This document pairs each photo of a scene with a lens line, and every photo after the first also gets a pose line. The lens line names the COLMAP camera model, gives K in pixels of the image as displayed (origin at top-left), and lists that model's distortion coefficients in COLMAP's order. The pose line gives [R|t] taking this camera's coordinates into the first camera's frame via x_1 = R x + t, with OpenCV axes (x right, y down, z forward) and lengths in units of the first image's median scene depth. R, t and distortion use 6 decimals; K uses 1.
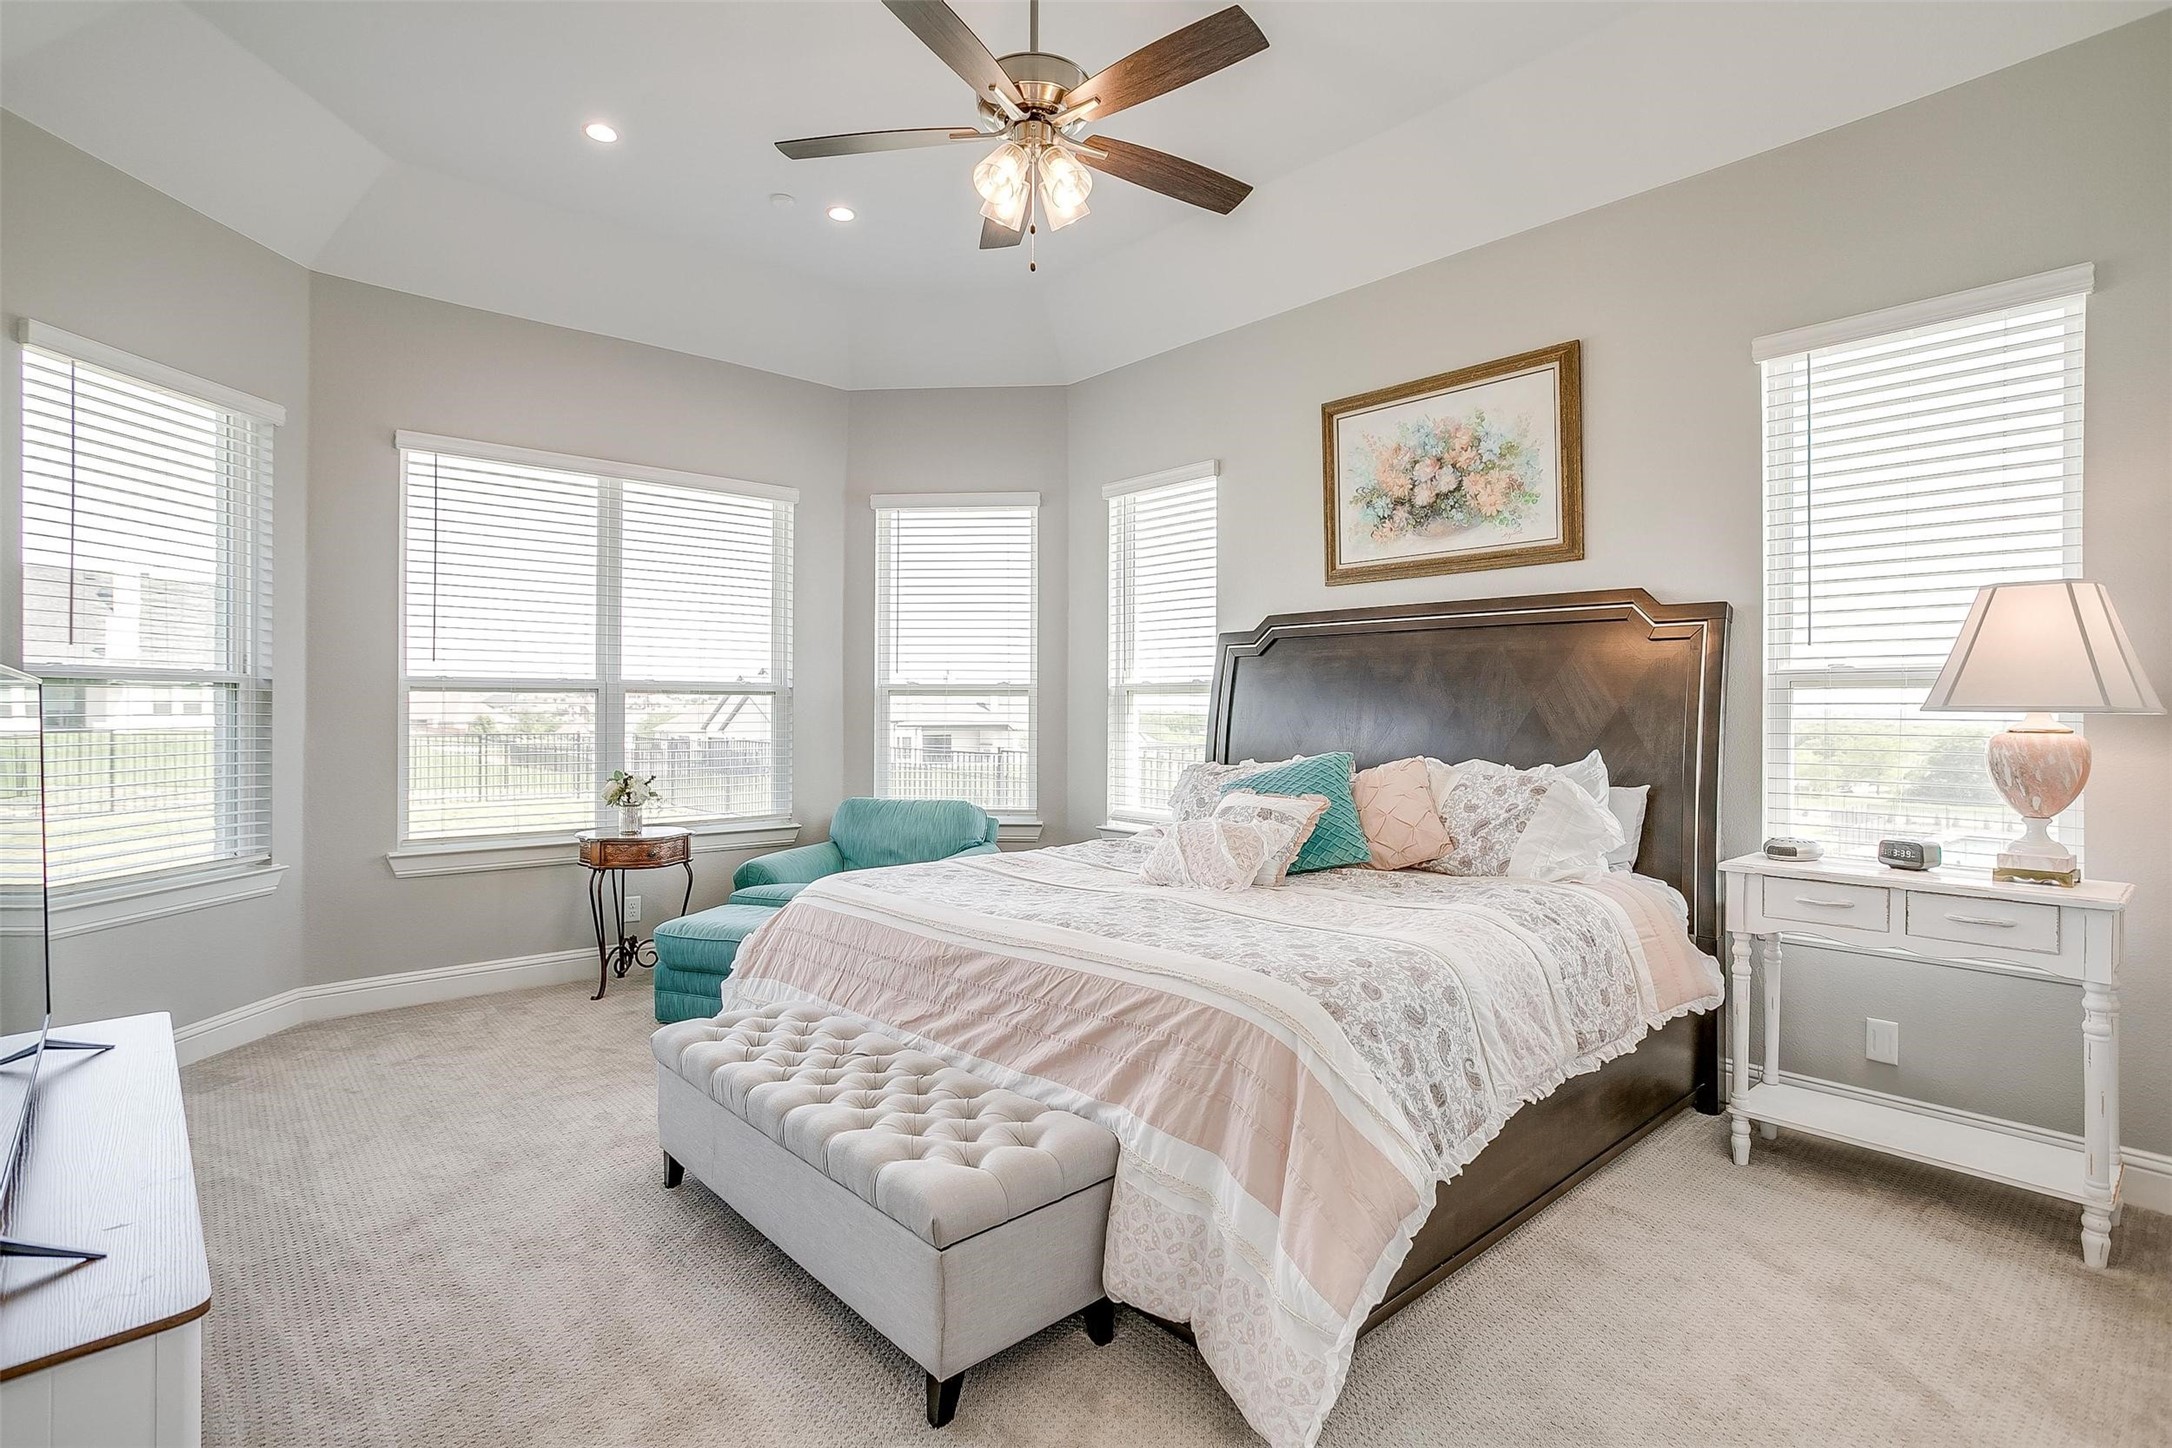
lens RADIAL K [[1067.3, 0, 1084.7], [0, 1067.3, 695.6], [0, 0, 1]] dist [-0.001224, -0.000069]
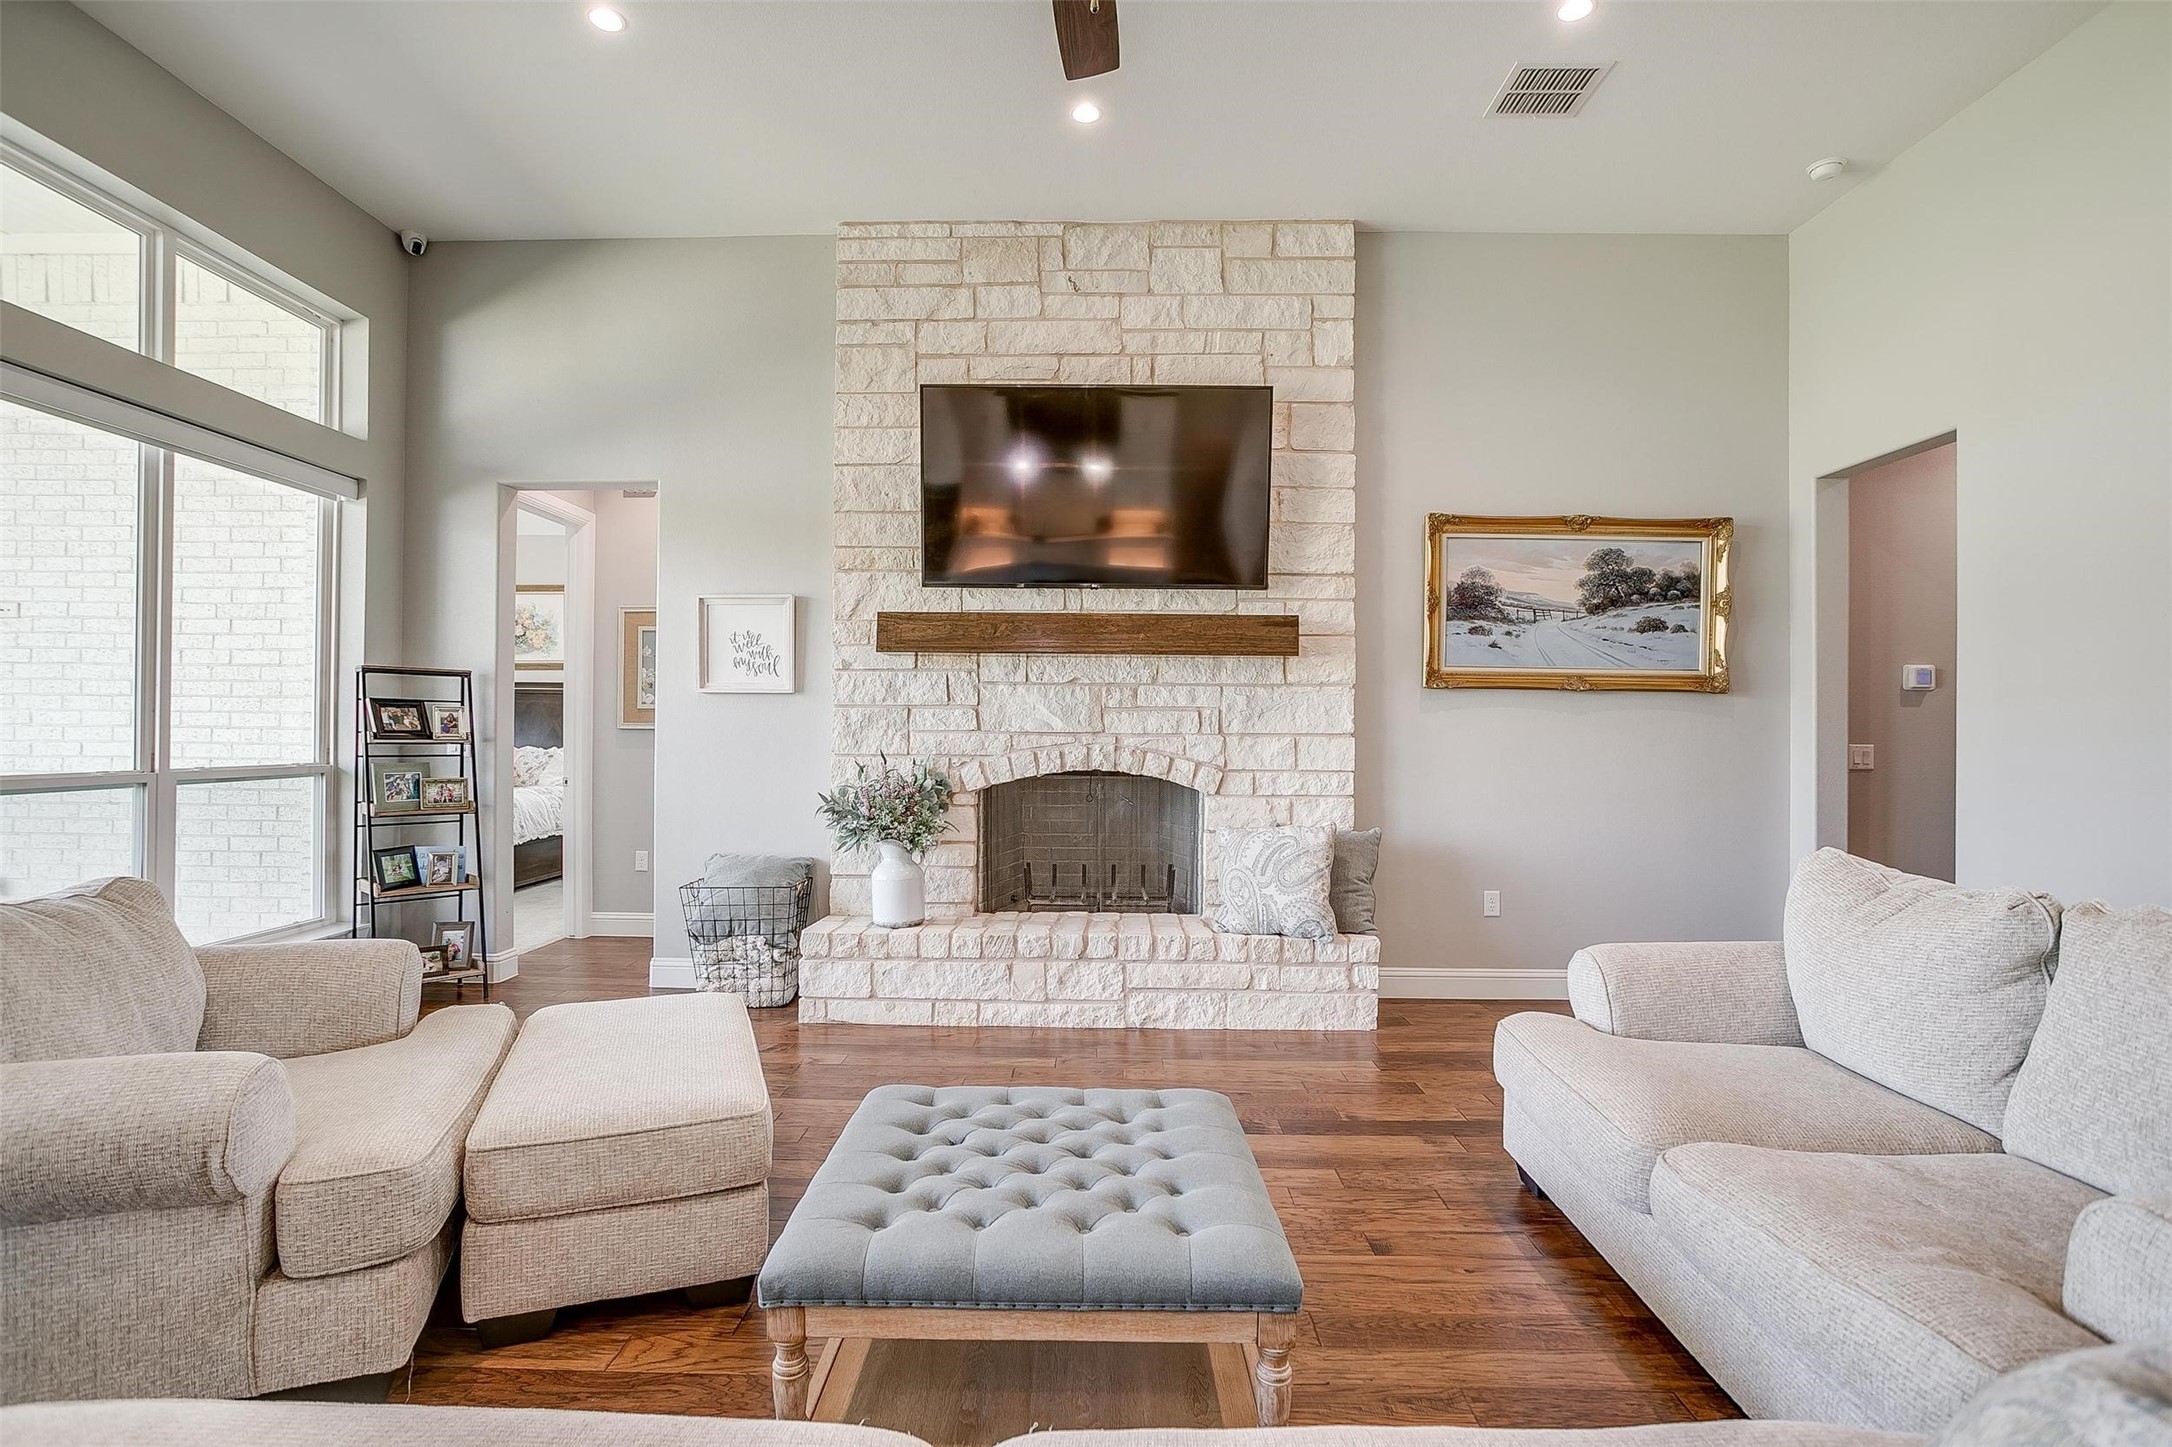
lens RADIAL K [[1061.9, 0, 1087.1], [0, 1061.9, 730.5], [0, 0, 1]] dist [-0.063385, 0.046859]
pose [[0.694355, 0.001517, 0.719631, -0.438458], [-0.015102, 0.999808, 0.012465, -0.026238], [-0.719474, -0.019523, 0.694245, -1.463227]]
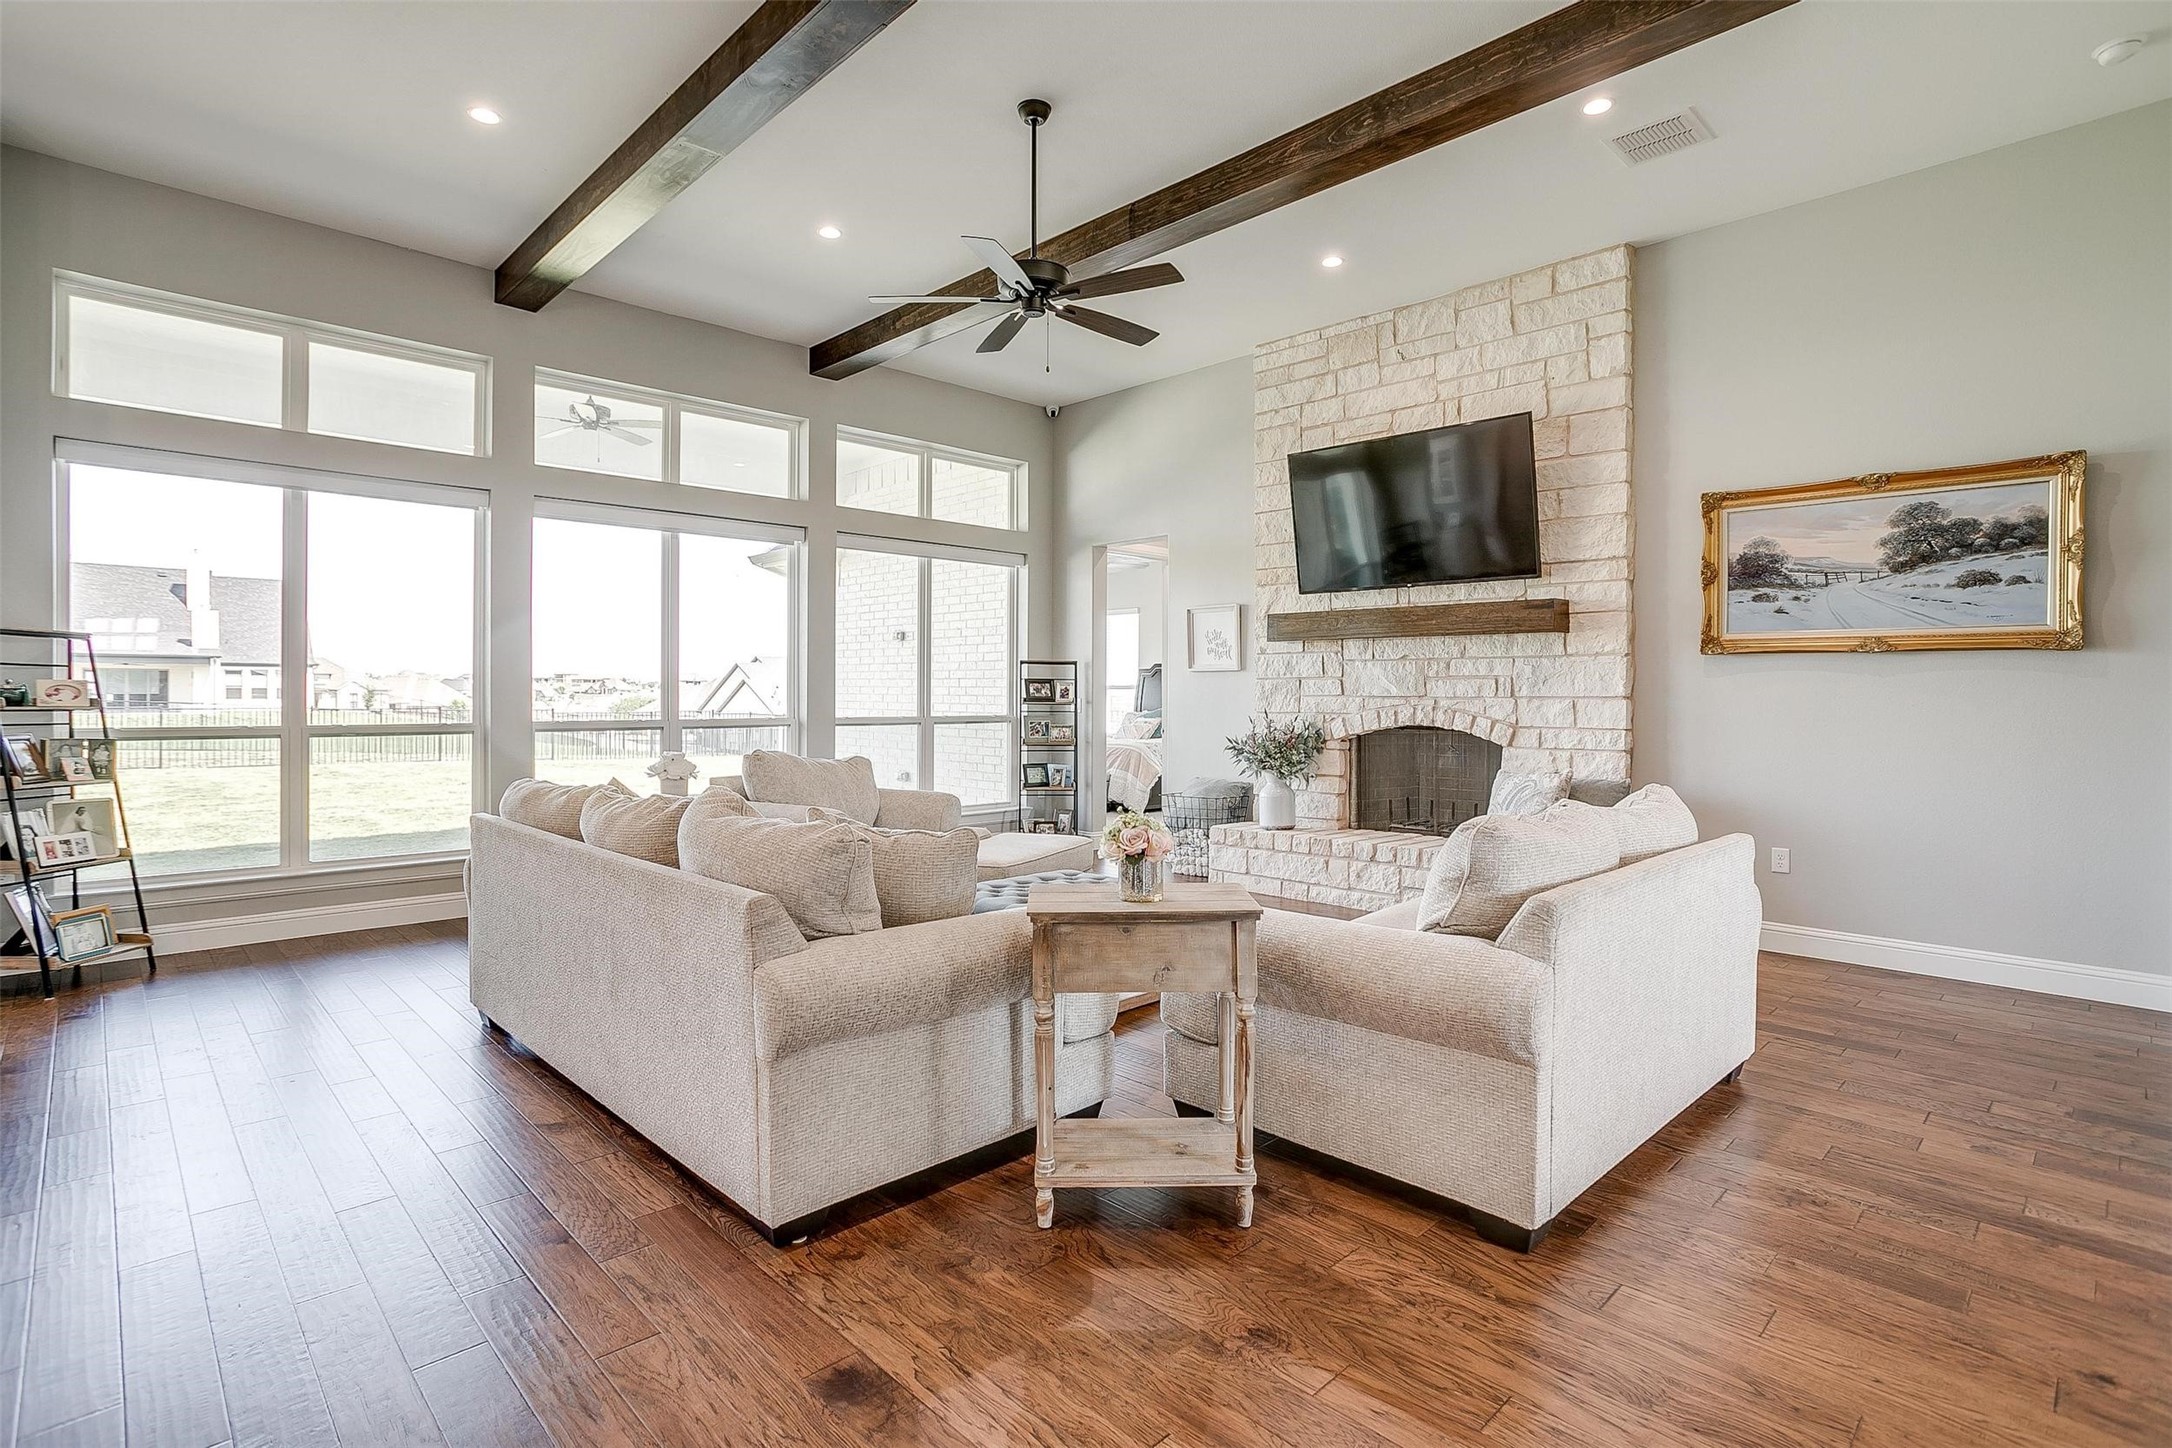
lens RADIAL K [[1067.3, 0, 1084.7], [0, 1067.3, 695.6], [0, 0, 1]] dist [-0.001224, -0.000069]
pose [[0.999254, -0.000551, 0.038603, -0.149291], [-0.000045, 0.999881, 0.015437, -0.034037], [-0.038607, -0.015428, 0.999135, -2.131849]]
